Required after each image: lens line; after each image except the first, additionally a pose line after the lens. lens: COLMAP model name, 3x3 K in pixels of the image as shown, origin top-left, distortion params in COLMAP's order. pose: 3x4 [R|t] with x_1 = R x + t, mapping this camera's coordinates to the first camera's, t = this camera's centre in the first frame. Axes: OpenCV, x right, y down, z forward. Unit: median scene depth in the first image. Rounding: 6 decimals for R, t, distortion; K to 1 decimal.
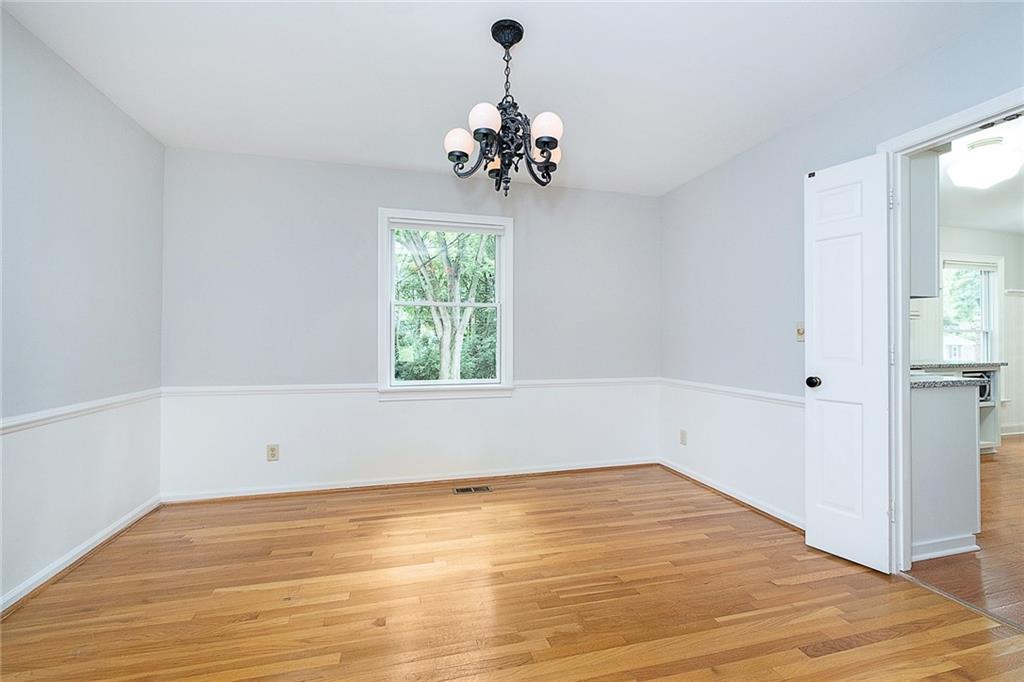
lens RADIAL K [[434.3, 0, 510.1], [0, 434.3, 330.9], [0, 0, 1]] dist [-0.001546, -0.000265]
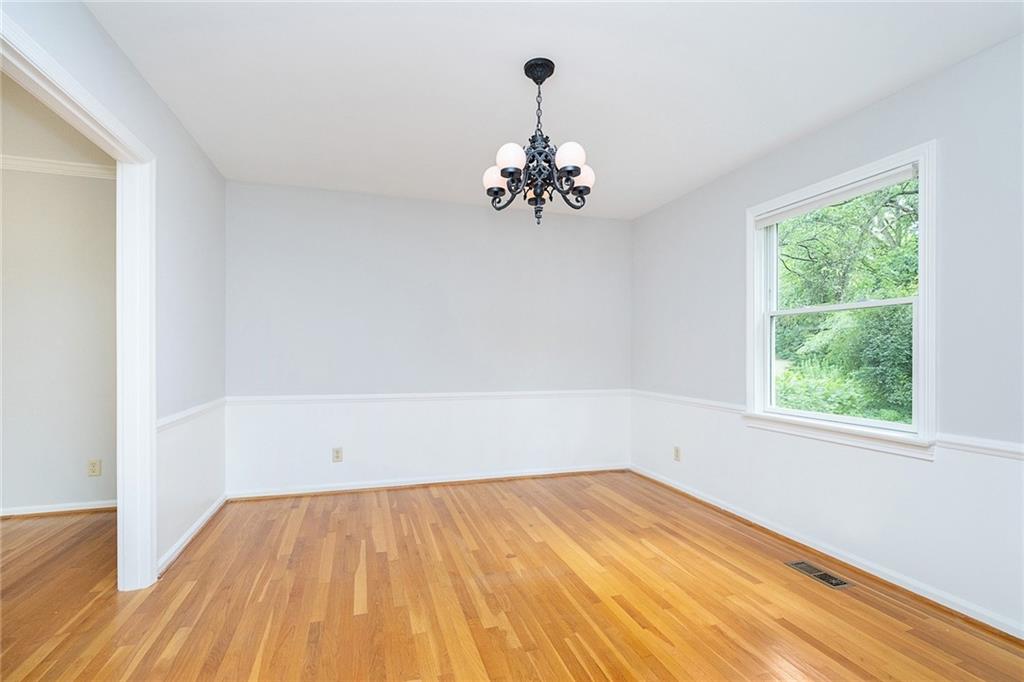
lens RADIAL K [[445.1, 0, 512.3], [0, 445.1, 348.0], [0, 0, 1]] dist [-0.002989, -0.000433]
pose [[0.069569, -0.012784, -0.997495, 0.775083], [0.015080, 0.999817, -0.011762, 0.007004], [0.997463, -0.014224, 0.069749, 0.610986]]
